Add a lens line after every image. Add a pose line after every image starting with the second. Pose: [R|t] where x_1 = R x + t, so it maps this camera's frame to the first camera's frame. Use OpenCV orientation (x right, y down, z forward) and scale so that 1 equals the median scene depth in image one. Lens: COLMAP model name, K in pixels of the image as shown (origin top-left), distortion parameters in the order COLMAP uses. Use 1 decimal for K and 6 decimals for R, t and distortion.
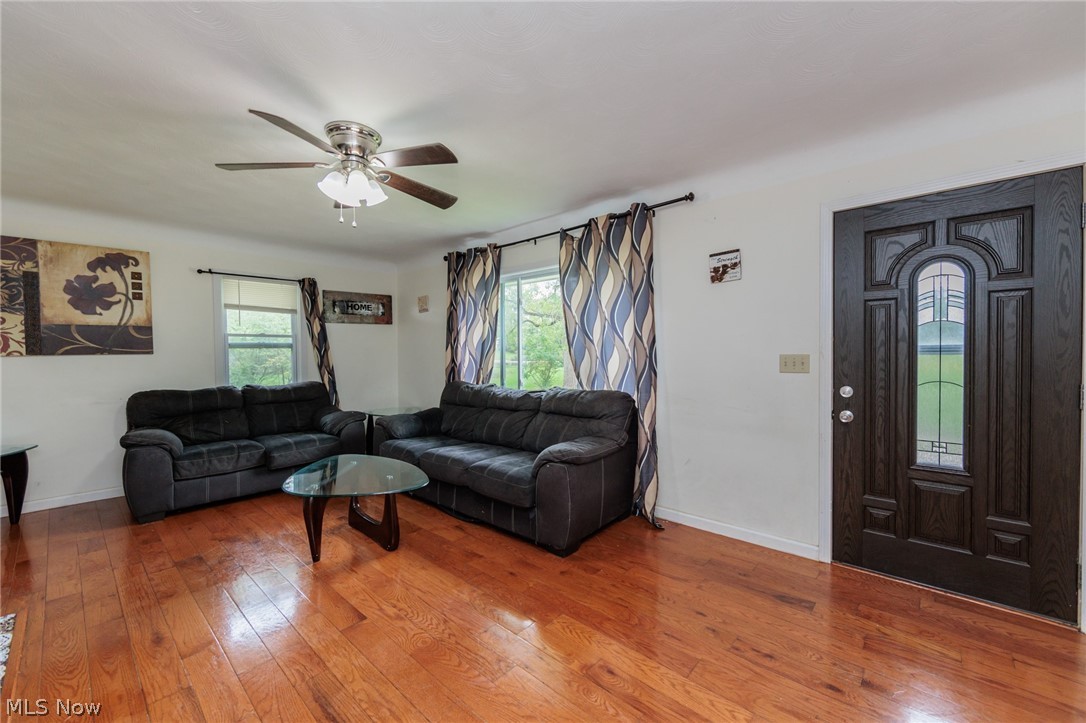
lens RADIAL K [[441.2, 0, 543.0], [0, 441.2, 361.5], [0, 0, 1]] dist [0.001797, 0.000207]
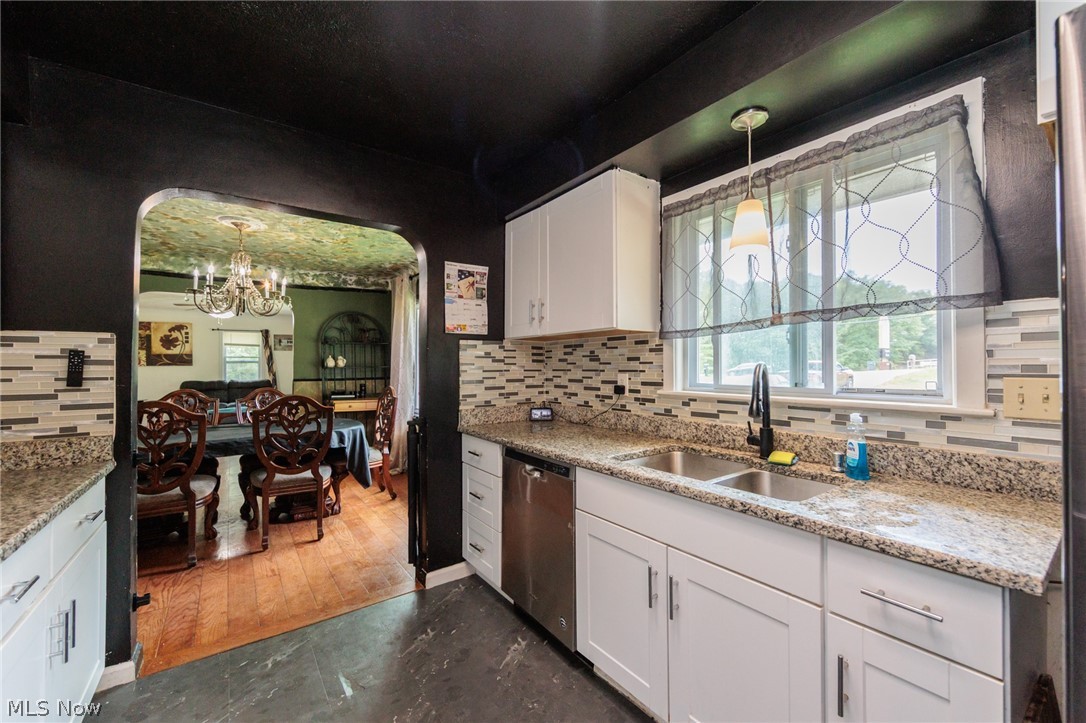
lens RADIAL K [[434.6, 0, 546.9], [0, 434.6, 362.9], [0, 0, 1]] dist [-0.003470, -0.000136]
pose [[0.977373, 0.004869, -0.211468, 1.583832], [-0.010204, 0.999656, -0.024148, 0.005271], [0.211277, 0.025759, 0.977087, -0.942236]]
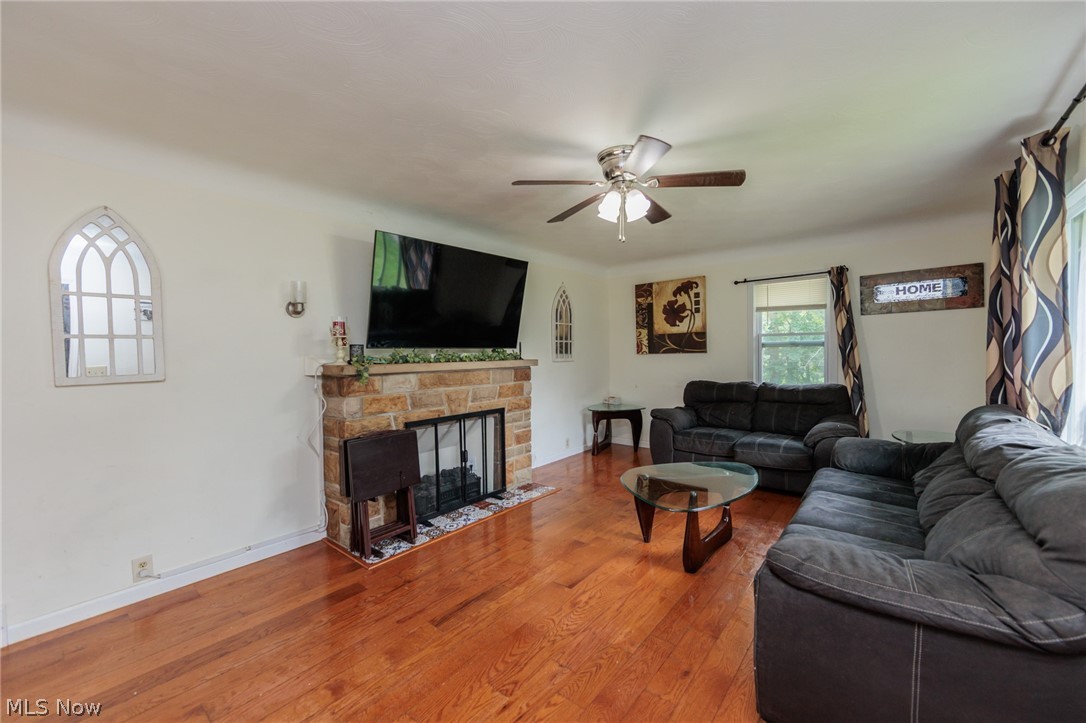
lens RADIAL K [[434.6, 0, 546.9], [0, 434.6, 362.9], [0, 0, 1]] dist [-0.003470, -0.000136]
pose [[0.042778, 0.033814, -0.998512, 0.415288], [-0.005882, 0.999418, 0.033593, -0.030016], [0.999067, 0.004436, 0.042952, 0.507999]]
